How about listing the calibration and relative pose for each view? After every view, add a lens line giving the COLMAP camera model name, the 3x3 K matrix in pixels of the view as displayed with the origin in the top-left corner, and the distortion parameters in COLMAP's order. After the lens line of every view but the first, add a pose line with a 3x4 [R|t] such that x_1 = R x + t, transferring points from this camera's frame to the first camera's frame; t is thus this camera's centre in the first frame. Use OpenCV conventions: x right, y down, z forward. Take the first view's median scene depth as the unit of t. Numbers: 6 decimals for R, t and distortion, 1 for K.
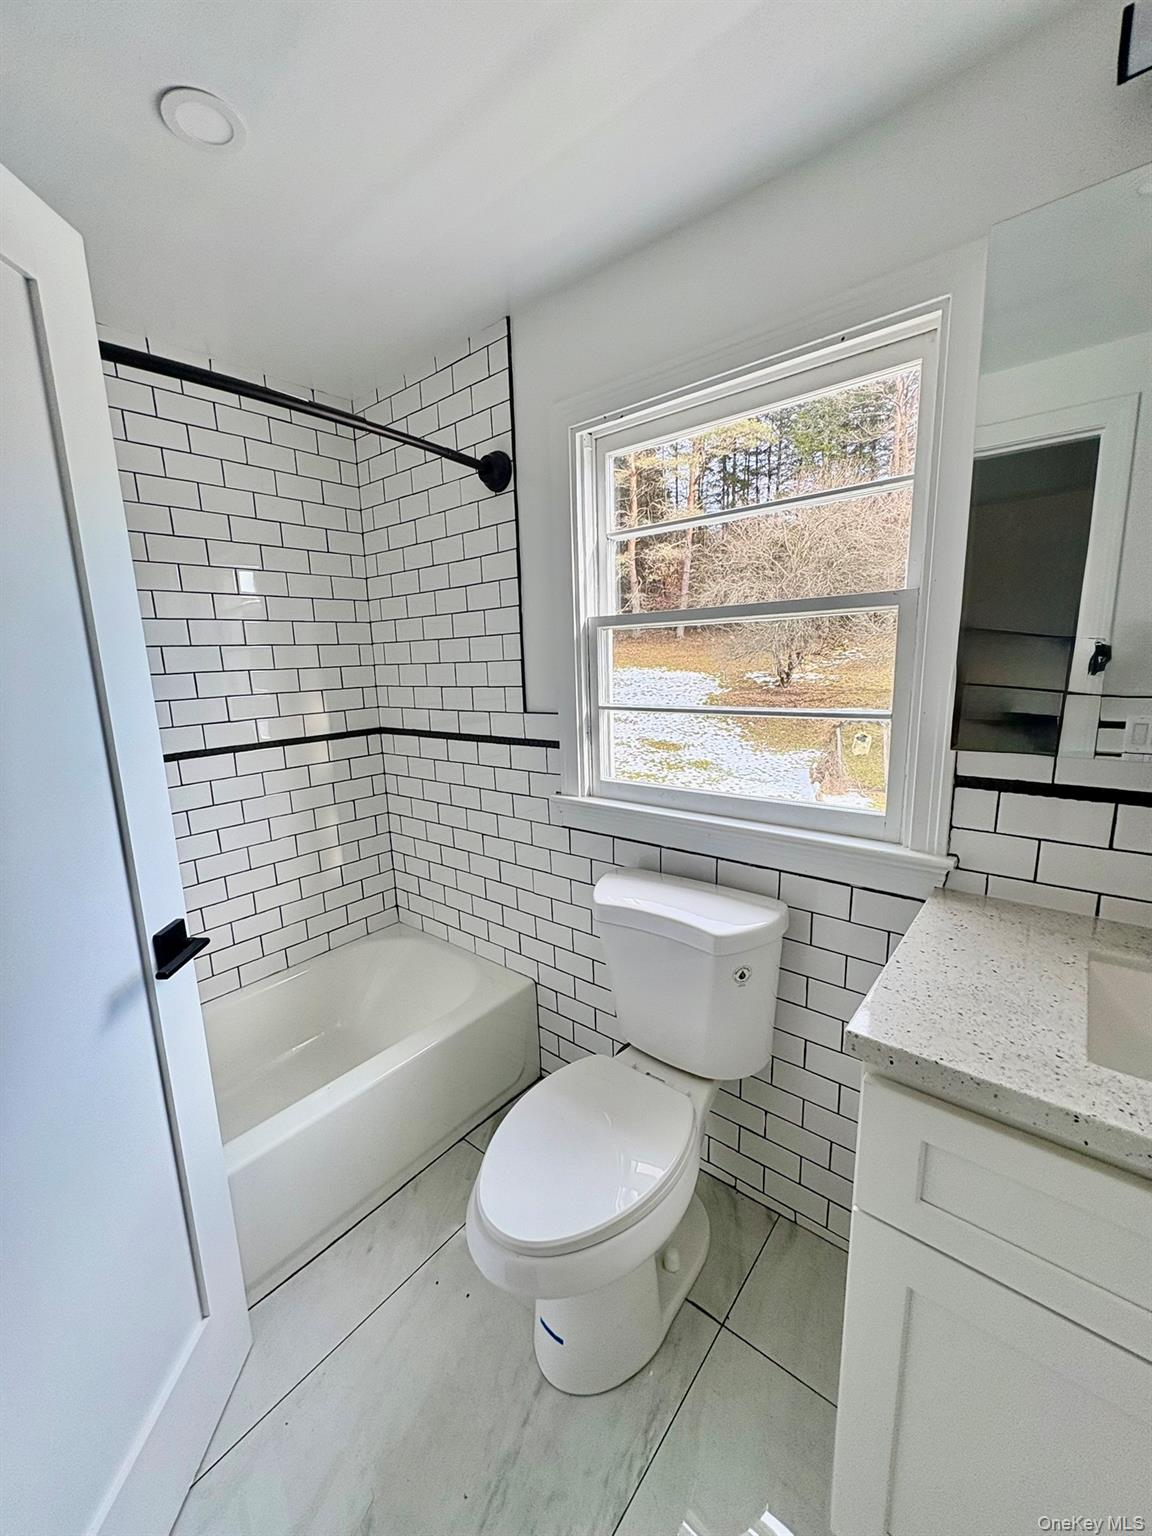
lens RADIAL K [[608.2, 0, 575.3], [0, 608.2, 769.5], [0, 0, 1]] dist [-0.000178, 0.000614]
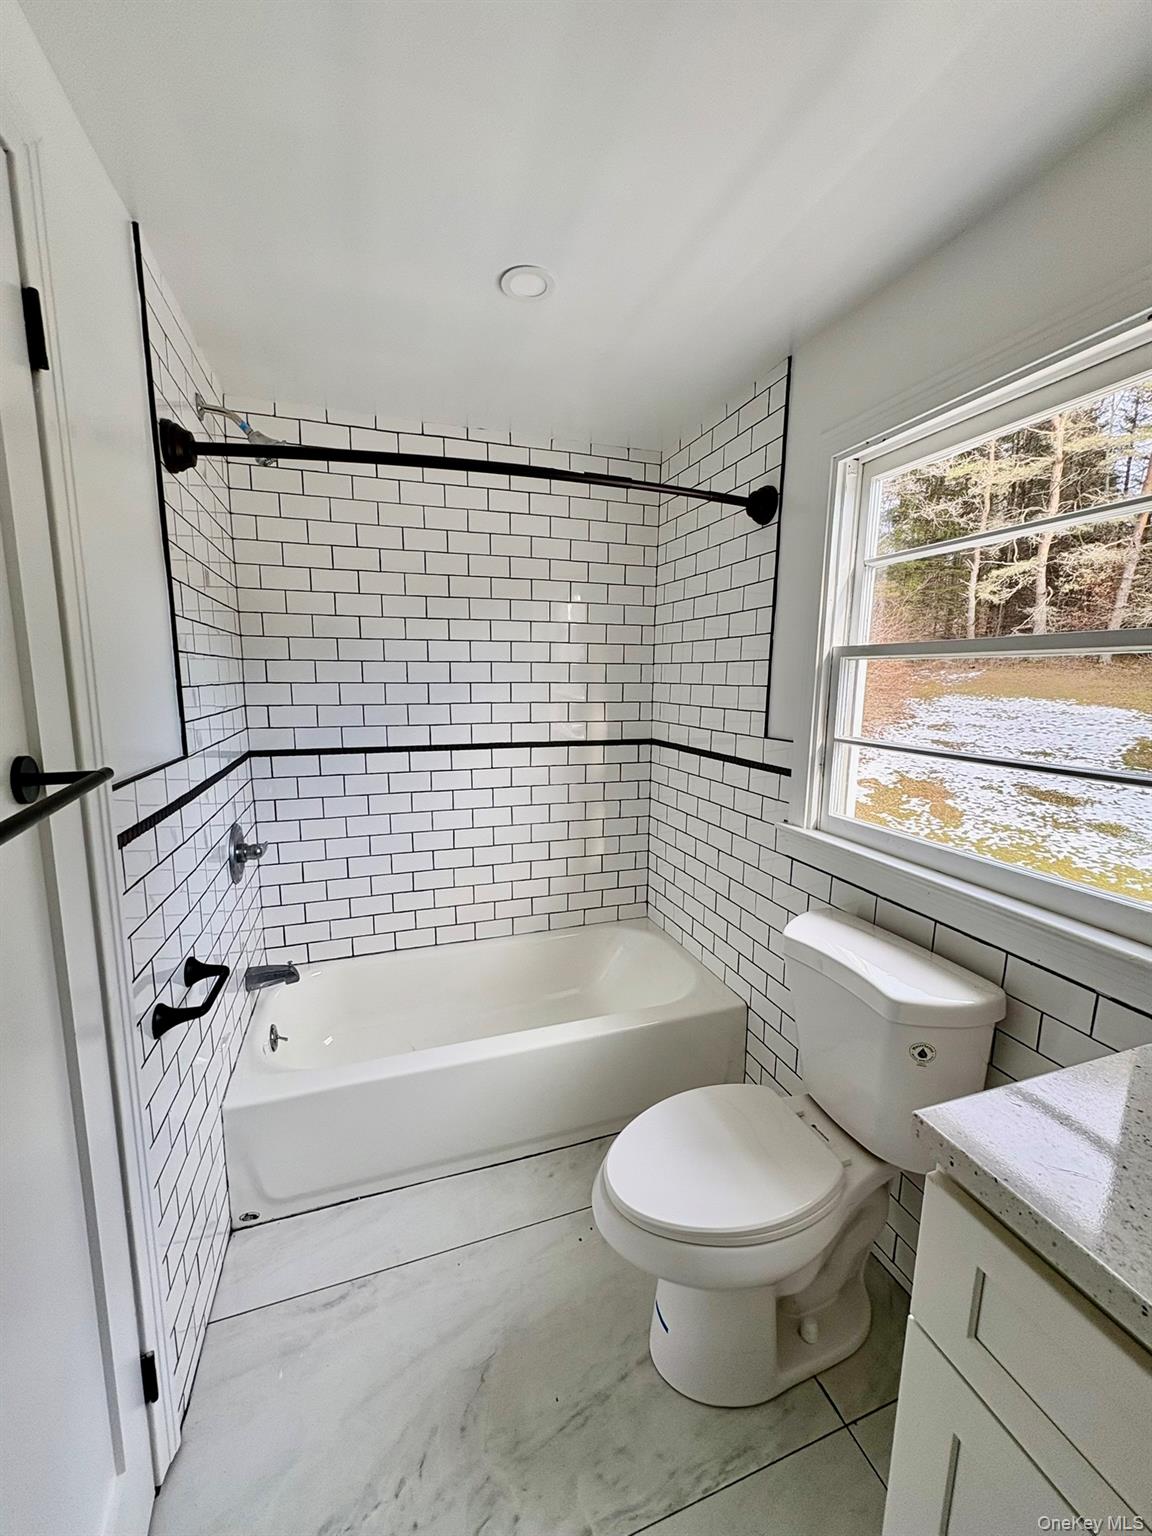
lens RADIAL K [[608.9, 0, 576.0], [0, 608.9, 769.8], [0, 0, 1]] dist [-0.001793, 0.000929]
pose [[0.852497, 0.122148, -0.508260, 0.141788], [-0.134617, 0.990821, 0.012330, -0.008828], [0.505101, 0.057909, 0.861116, -0.025832]]
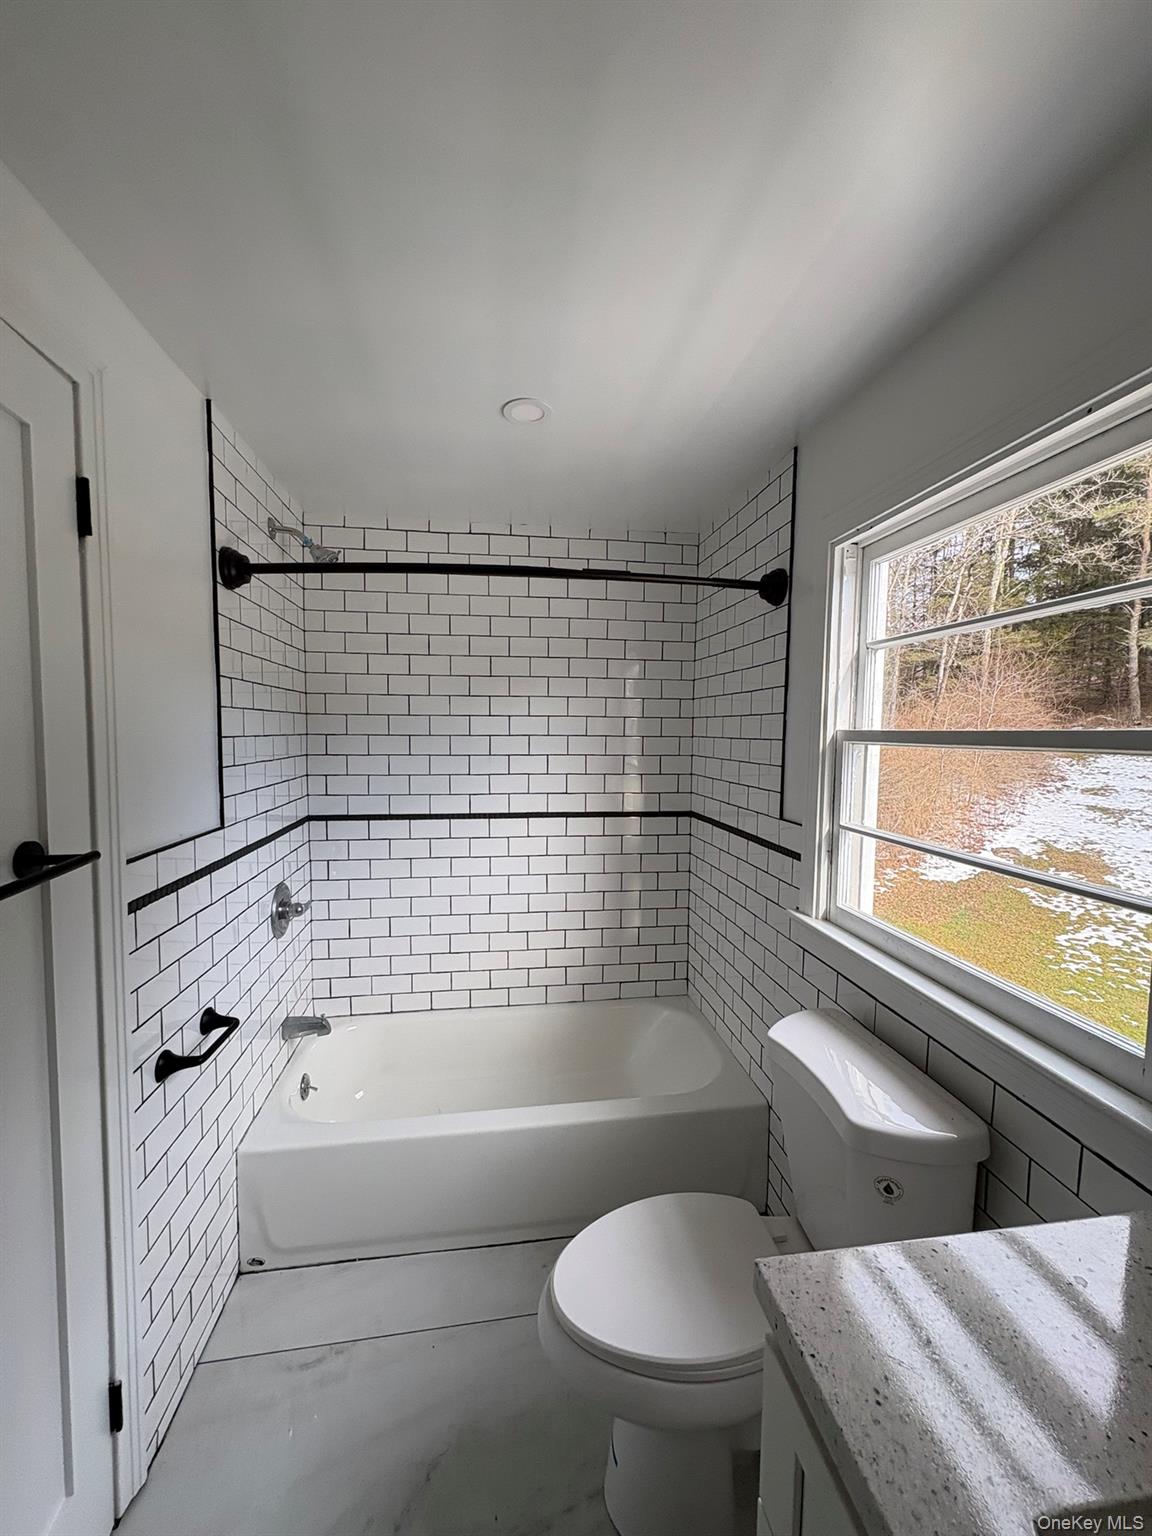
lens RADIAL K [[608.9, 0, 576.0], [0, 608.9, 769.8], [0, 0, 1]] dist [-0.001793, 0.000929]
pose [[0.745026, 0.087660, -0.661250, 0.261277], [-0.159696, 0.985938, -0.049226, -0.059043], [0.647636, 0.142274, 0.748549, 0.031665]]
